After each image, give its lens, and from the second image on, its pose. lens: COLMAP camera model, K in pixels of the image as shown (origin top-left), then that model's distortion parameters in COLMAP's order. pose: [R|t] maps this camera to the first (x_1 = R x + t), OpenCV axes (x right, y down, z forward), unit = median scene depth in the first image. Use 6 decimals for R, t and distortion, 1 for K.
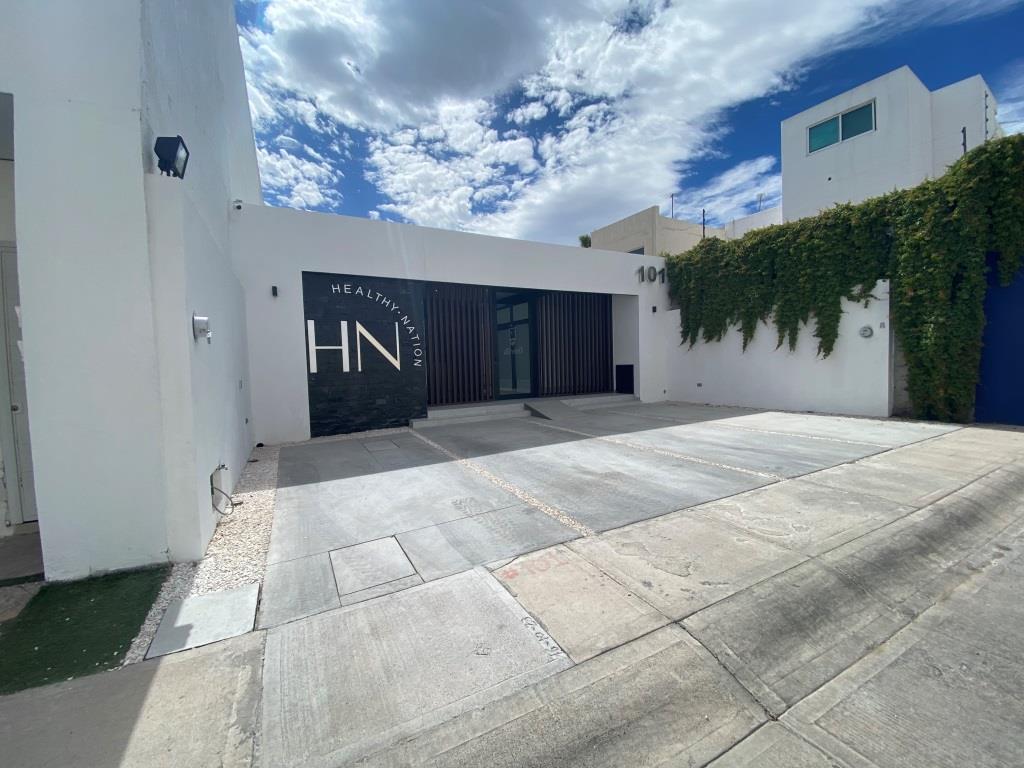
lens RADIAL K [[408.4, 0, 512.0], [0, 408.4, 384.0], [0, 0, 1]] dist [0.050169, -0.040831]
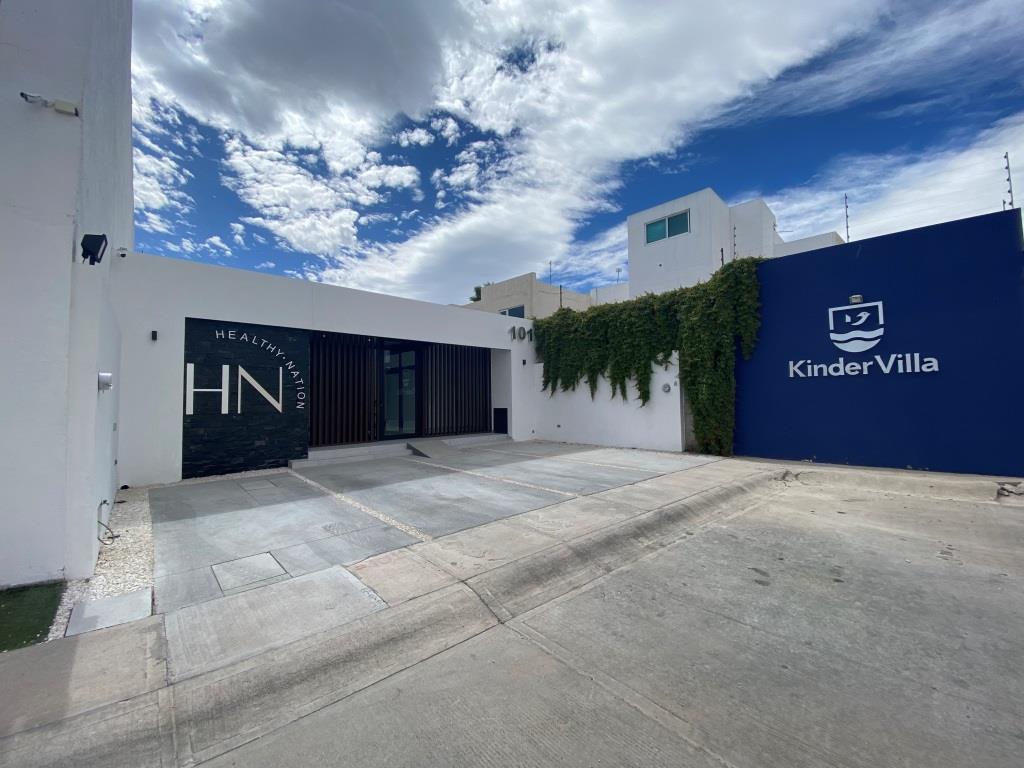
lens RADIAL K [[412.5, 0, 512.0], [0, 412.5, 384.0], [0, 0, 1]] dist [0.016412, -0.019431]
pose [[0.971462, 0.027140, 0.235637, 0.081680], [-0.004872, 0.995506, -0.094574, -0.014956], [-0.237144, 0.090727, 0.967229, -0.294268]]
